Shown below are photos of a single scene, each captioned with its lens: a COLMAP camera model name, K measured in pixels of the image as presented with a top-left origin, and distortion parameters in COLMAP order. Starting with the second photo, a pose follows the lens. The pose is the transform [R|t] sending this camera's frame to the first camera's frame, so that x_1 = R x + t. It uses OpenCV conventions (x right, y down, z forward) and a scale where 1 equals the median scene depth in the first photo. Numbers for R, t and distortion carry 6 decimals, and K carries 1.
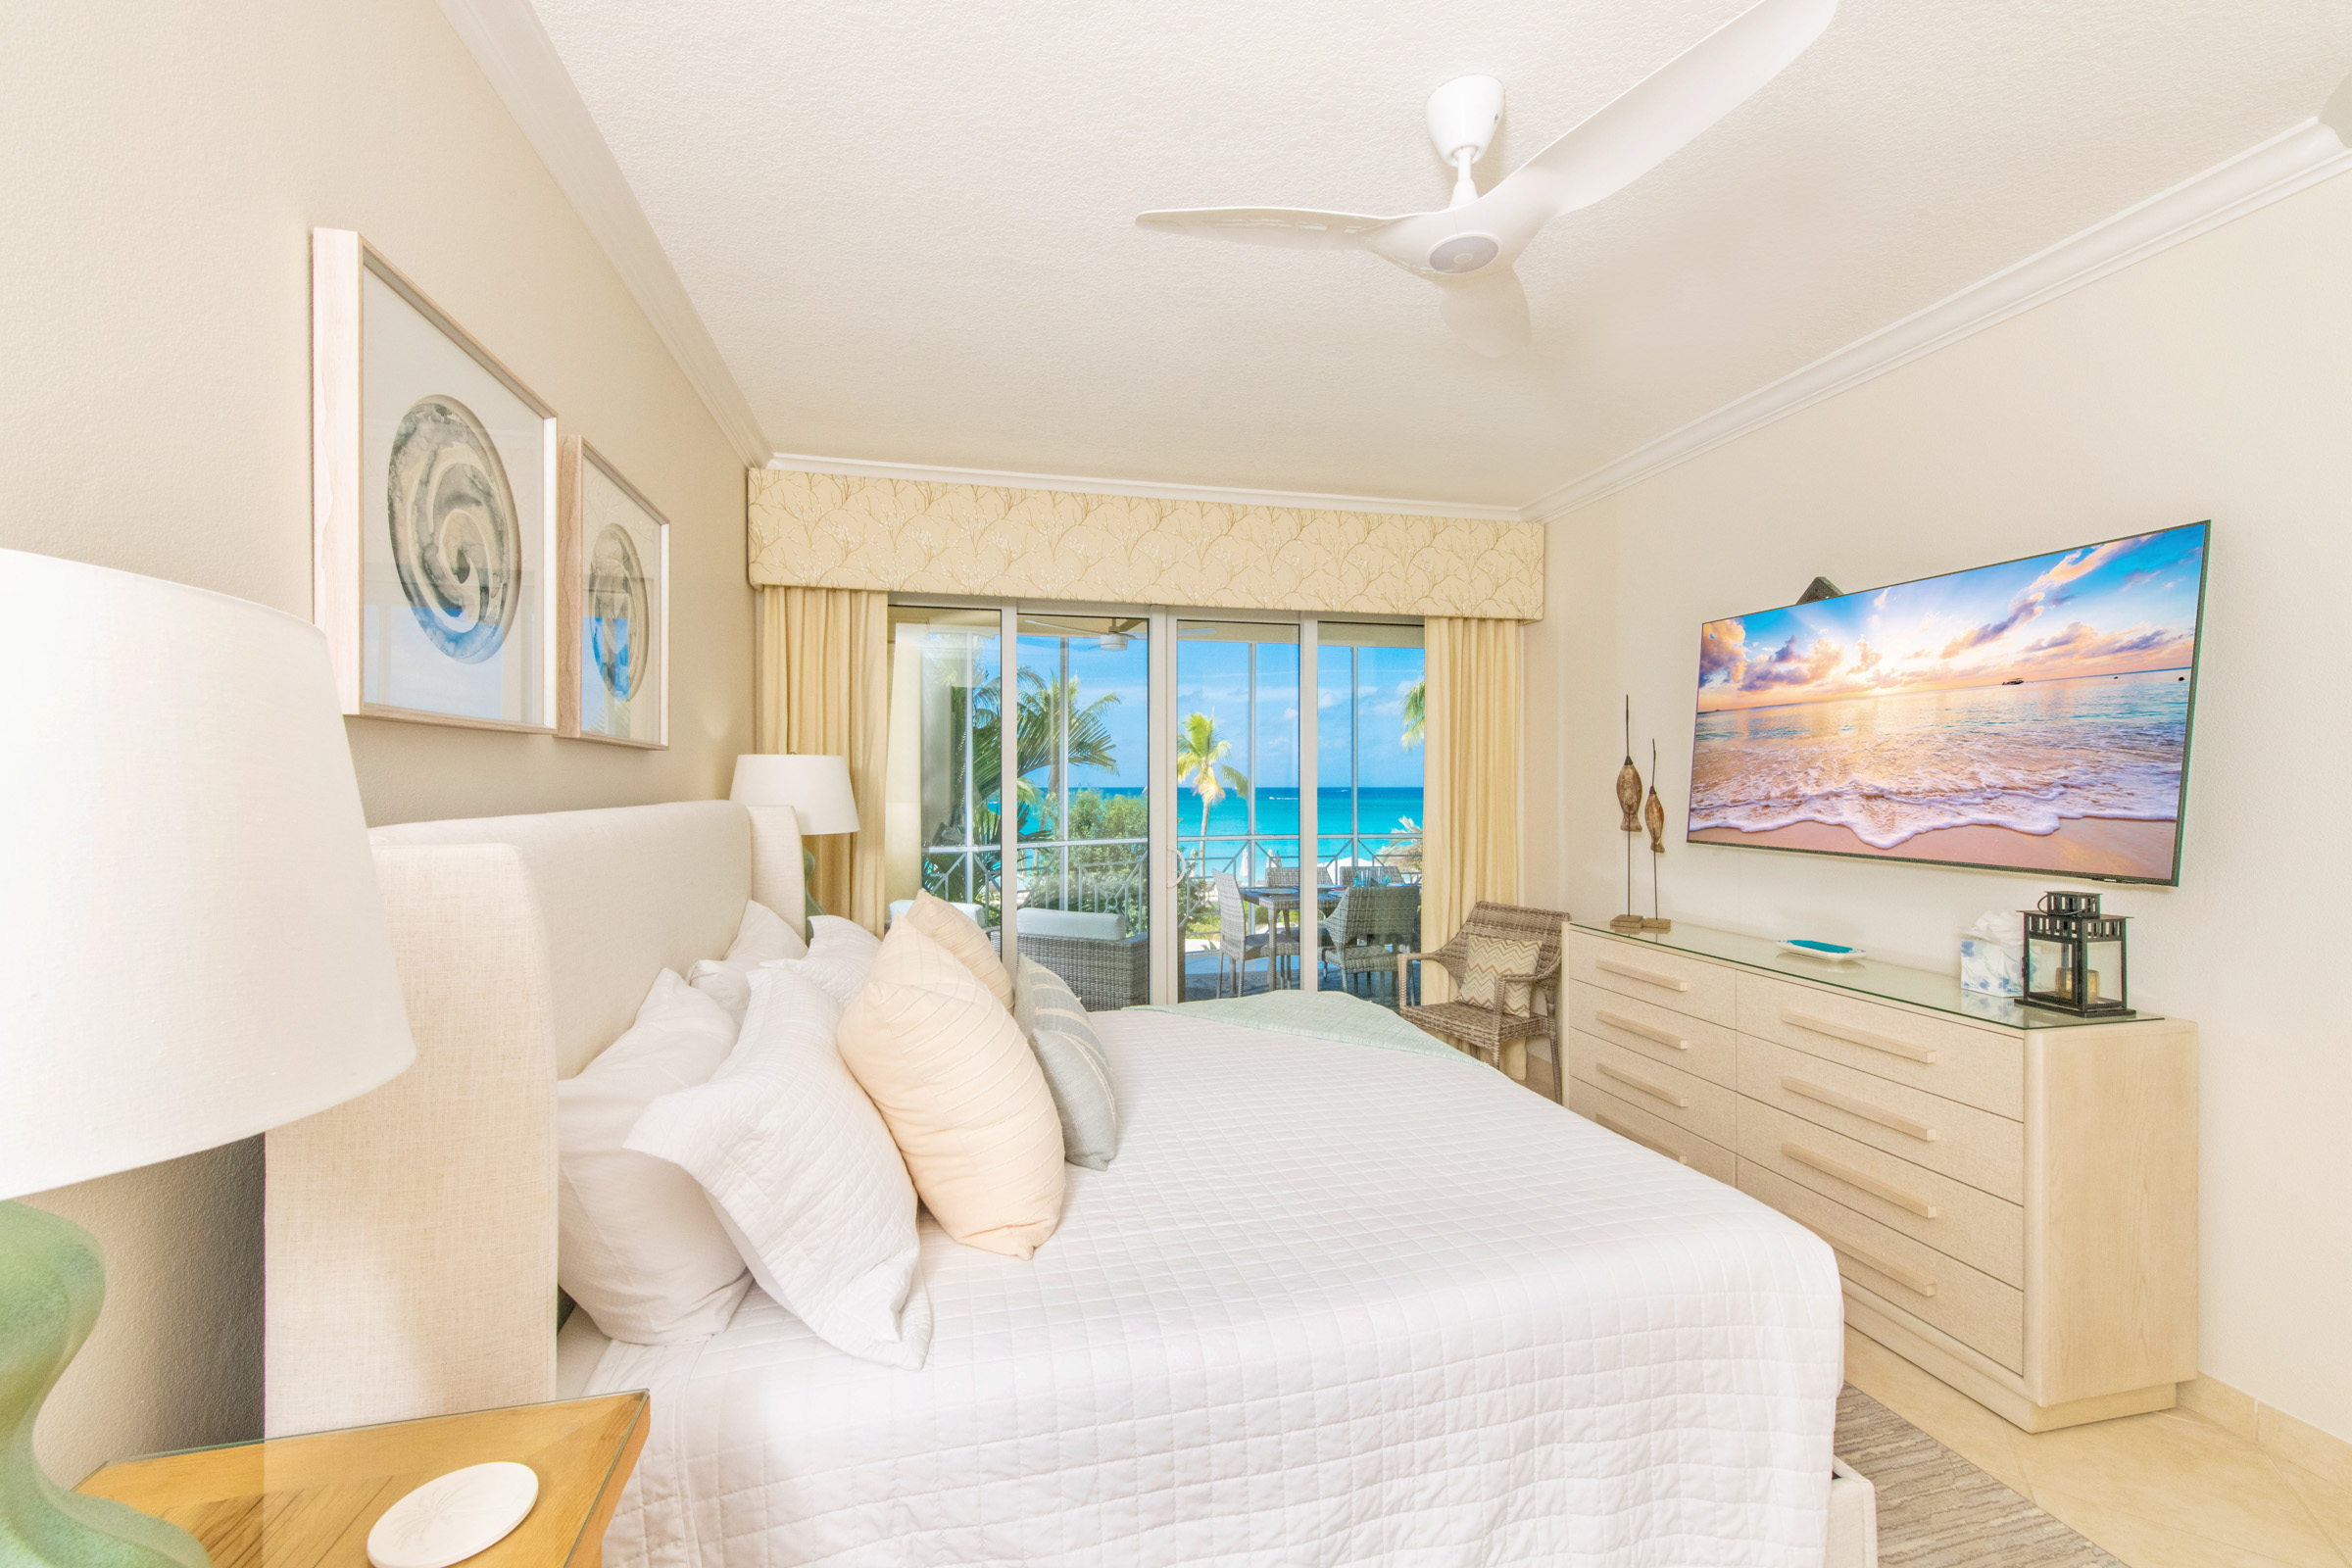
lens RADIAL K [[950.3, 0, 1161.6], [0, 950.3, 774.2], [0, 0, 1]] dist [0.002862, -0.000544]
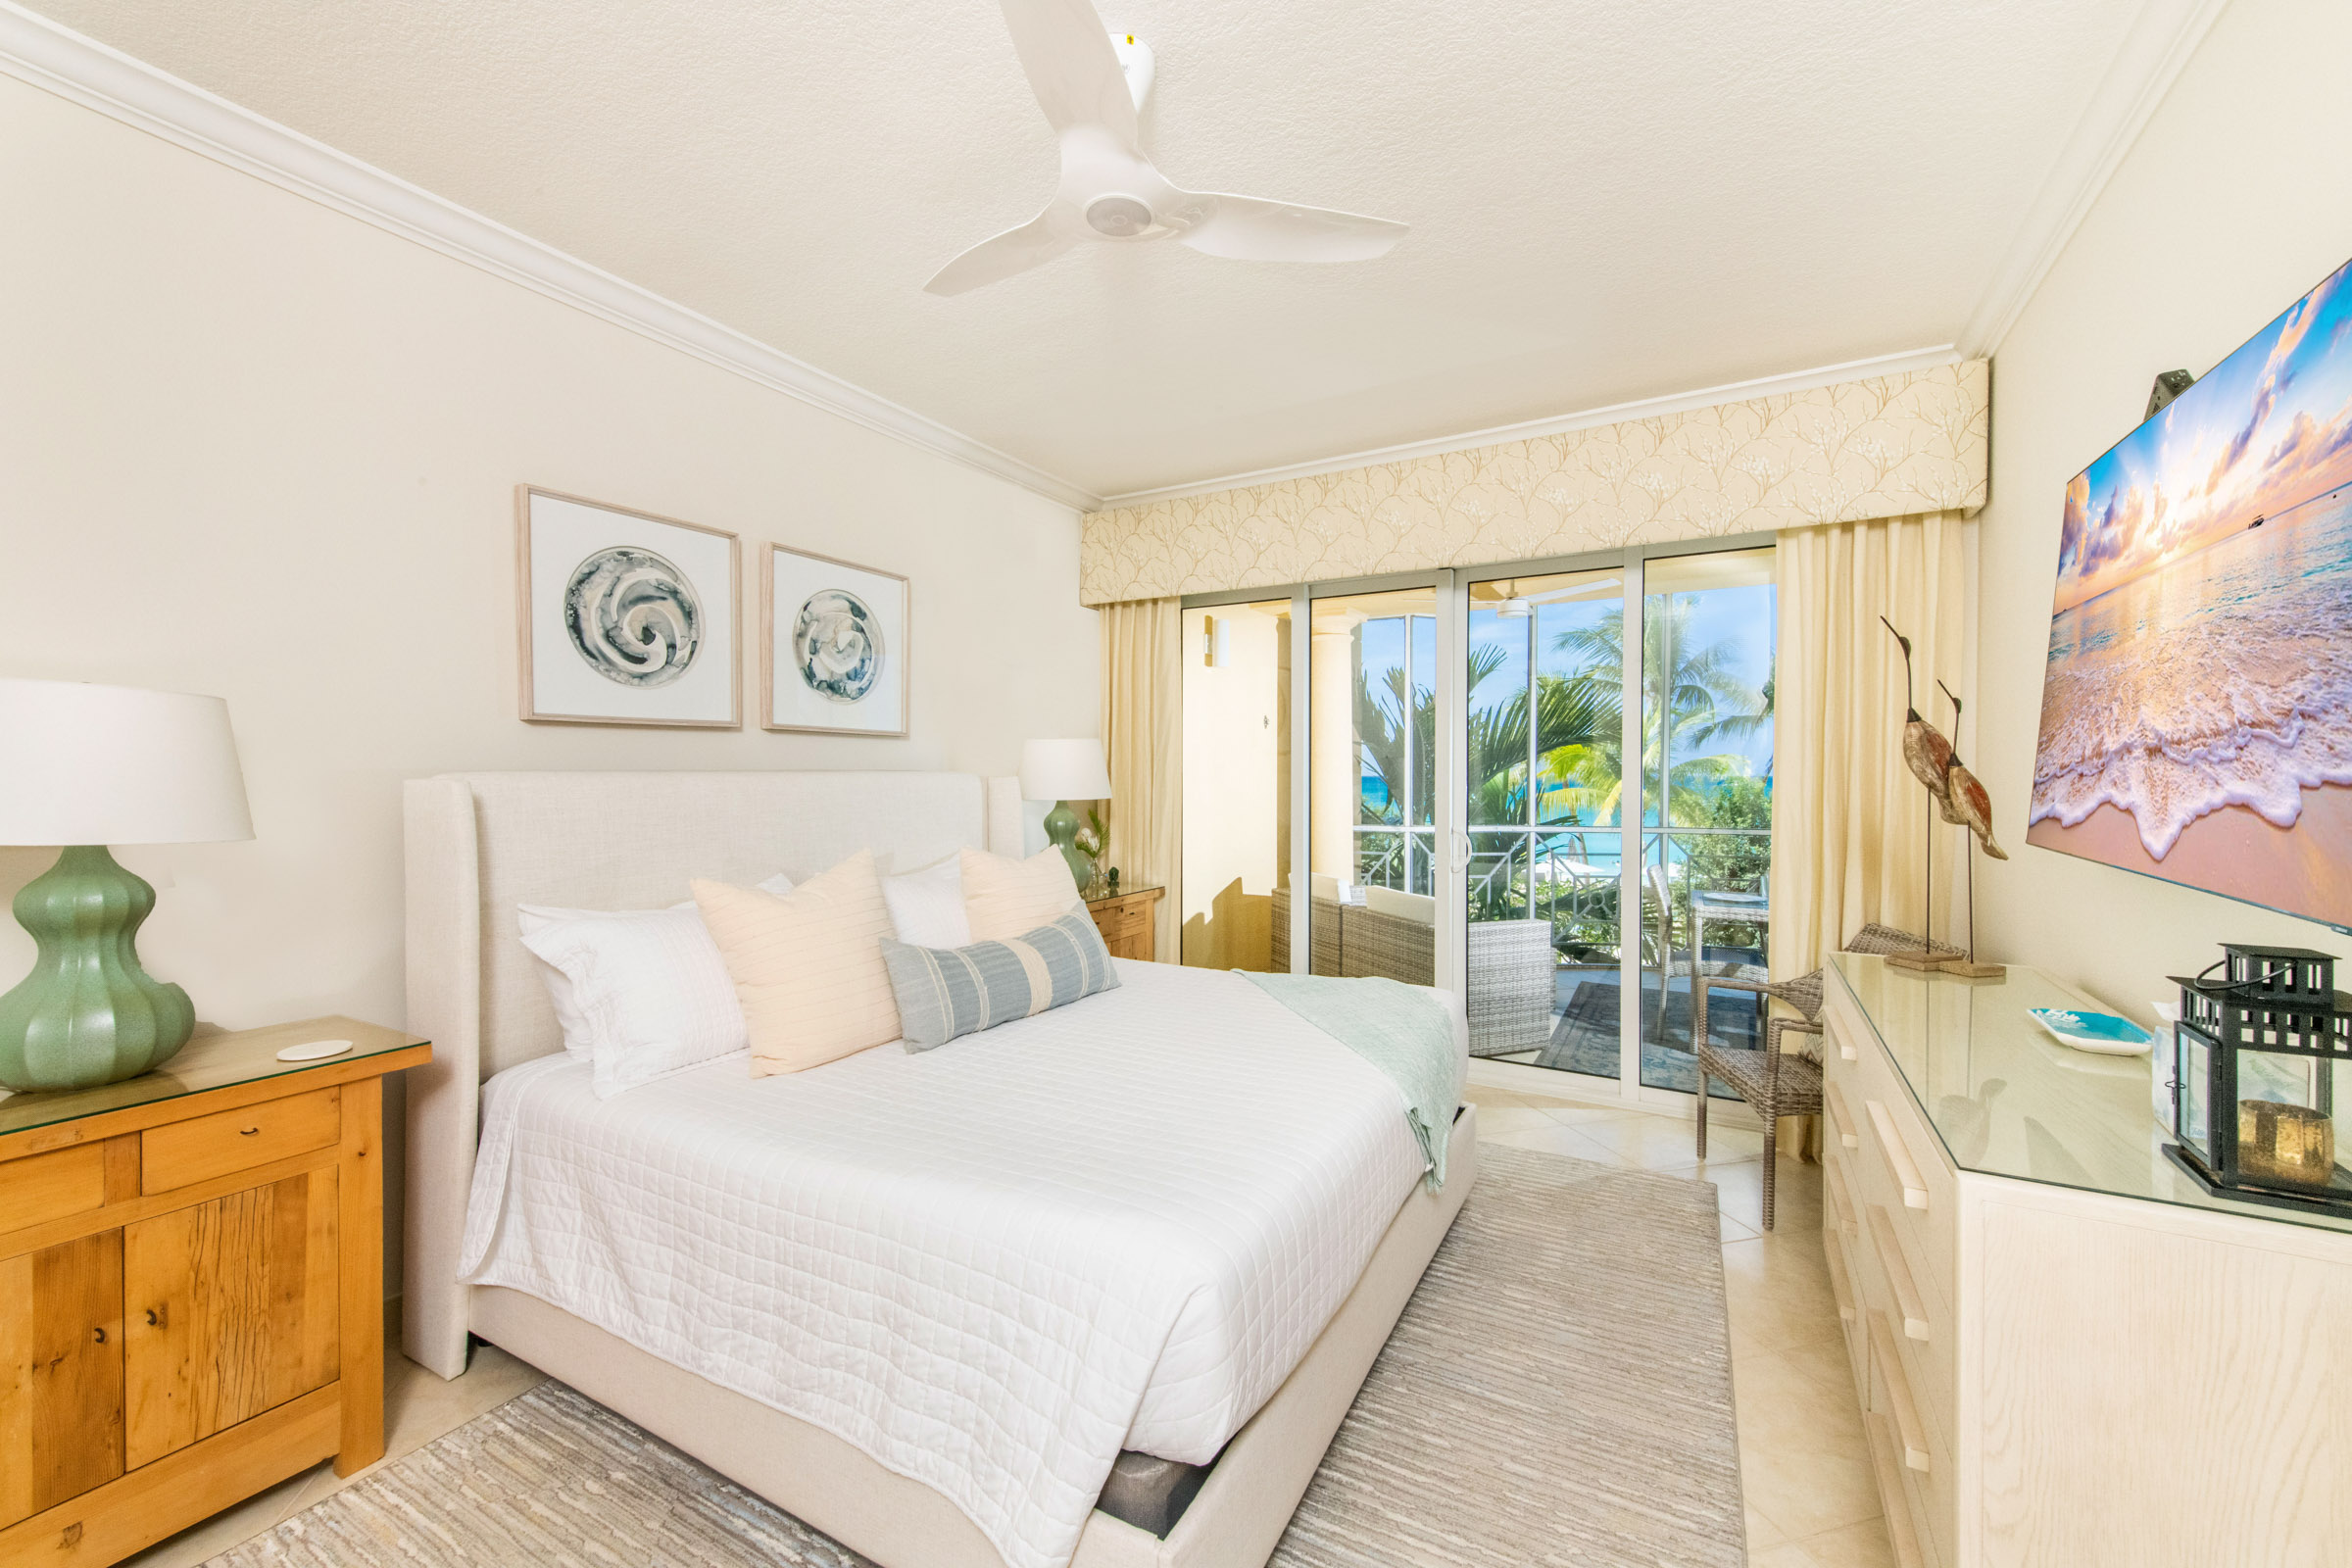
lens RADIAL K [[950.3, 0, 1174.6], [0, 950.3, 764.7], [0, 0, 1]] dist [0.002862, -0.000544]
pose [[0.729409, -0.009675, -0.684009, 0.716266], [0.008870, 0.999950, -0.004685, 0.026063], [0.684020, -0.002650, 0.729458, 0.213618]]
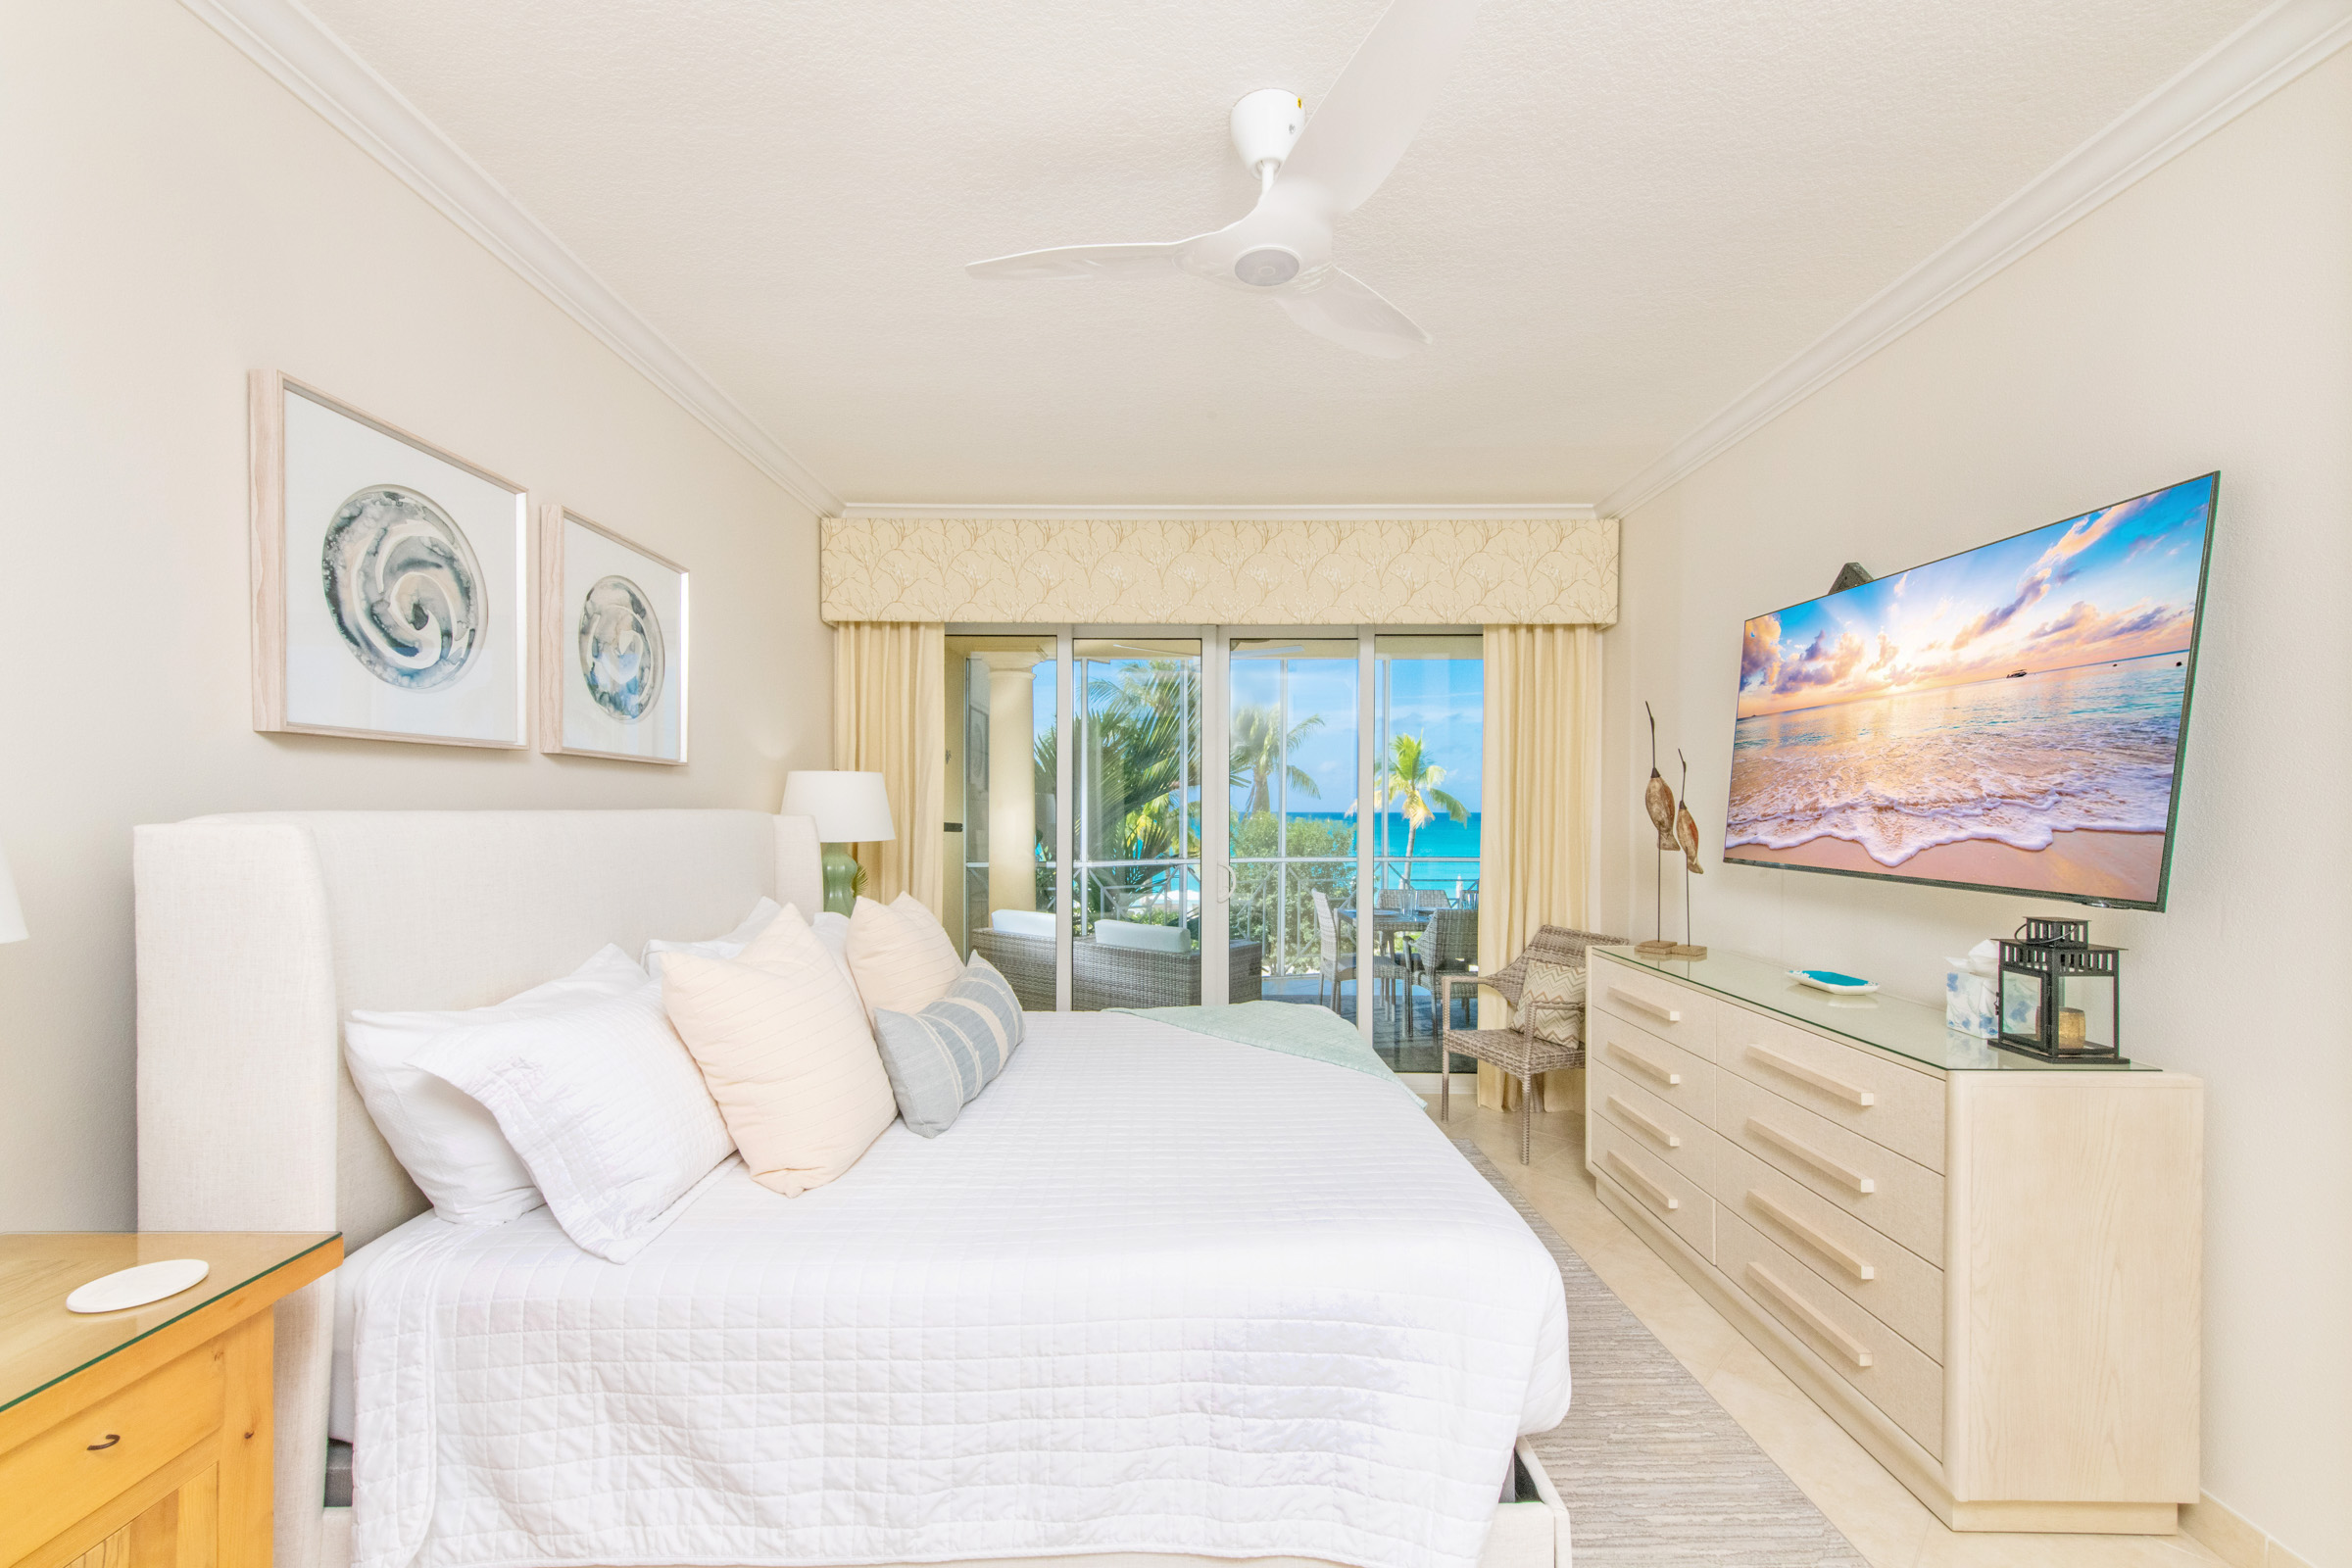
lens RADIAL K [[950.3, 0, 1173.8], [0, 950.3, 802.4], [0, 0, 1]] dist [0.002862, -0.000544]
pose [[0.974131, 0.001256, -0.225981, 0.306409], [-0.000409, 0.999993, 0.003795, 0.014471], [0.225984, -0.003604, 0.974124, -0.009618]]
